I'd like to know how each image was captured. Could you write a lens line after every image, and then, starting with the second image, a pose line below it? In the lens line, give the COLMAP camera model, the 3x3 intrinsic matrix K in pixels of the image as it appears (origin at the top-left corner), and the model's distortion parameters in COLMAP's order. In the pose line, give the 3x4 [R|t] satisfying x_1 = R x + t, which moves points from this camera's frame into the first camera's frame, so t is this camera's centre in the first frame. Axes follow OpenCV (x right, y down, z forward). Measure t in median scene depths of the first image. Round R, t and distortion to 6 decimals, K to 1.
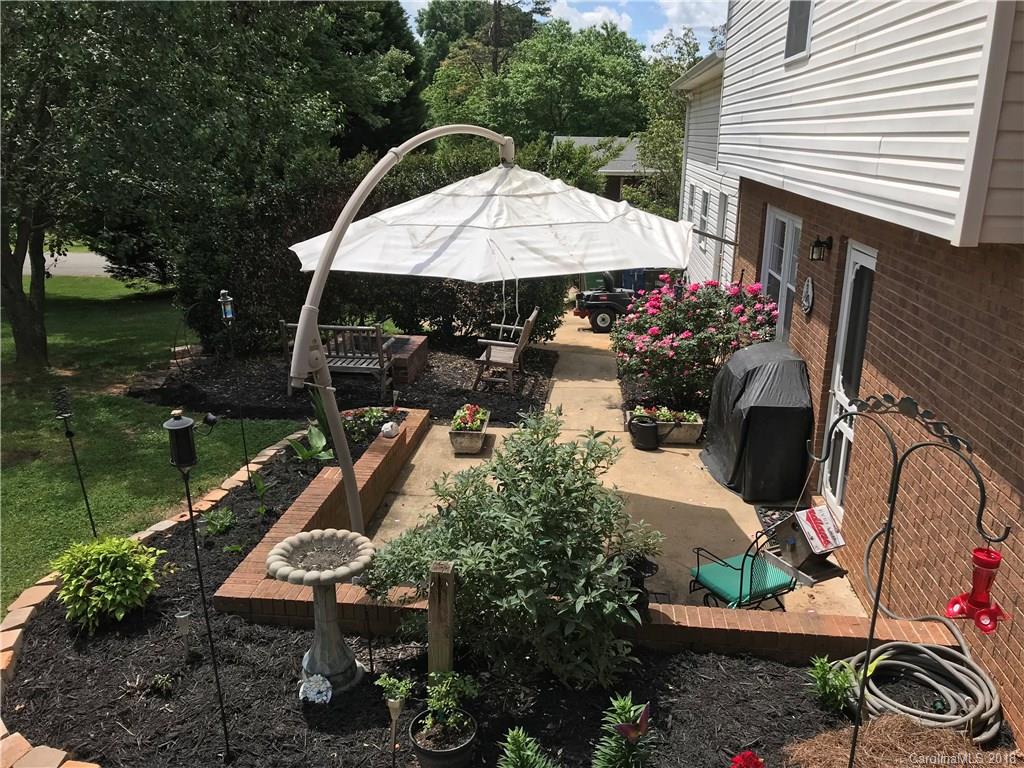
lens RADIAL K [[853.3, 0, 512.0], [0, 853.3, 385.0], [0, 0, 1]] dist [0.051078, -0.040530]
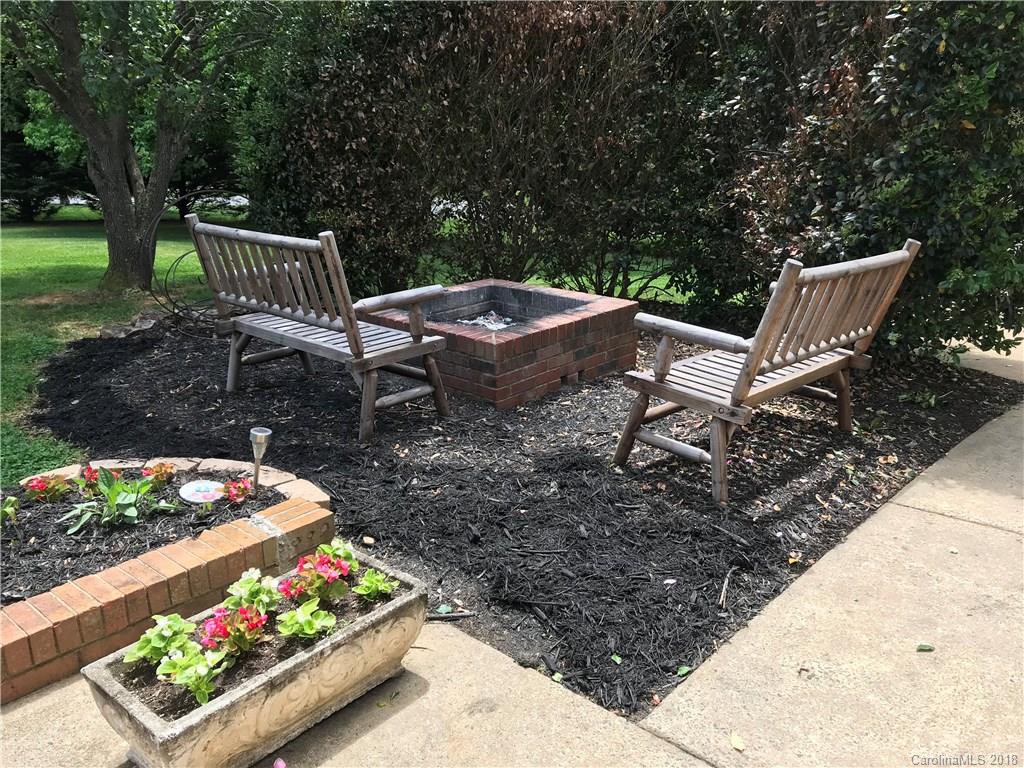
lens RADIAL K [[853.3, 0, 512.3], [0, 853.3, 384.4], [0, 0, 1]] dist [0.051078, -0.040530]
pose [[0.807925, 0.168942, -0.564550, 0.108911], [-0.151344, 0.985376, 0.078287, -0.044648], [0.569520, 0.022191, 0.821678, 0.698528]]
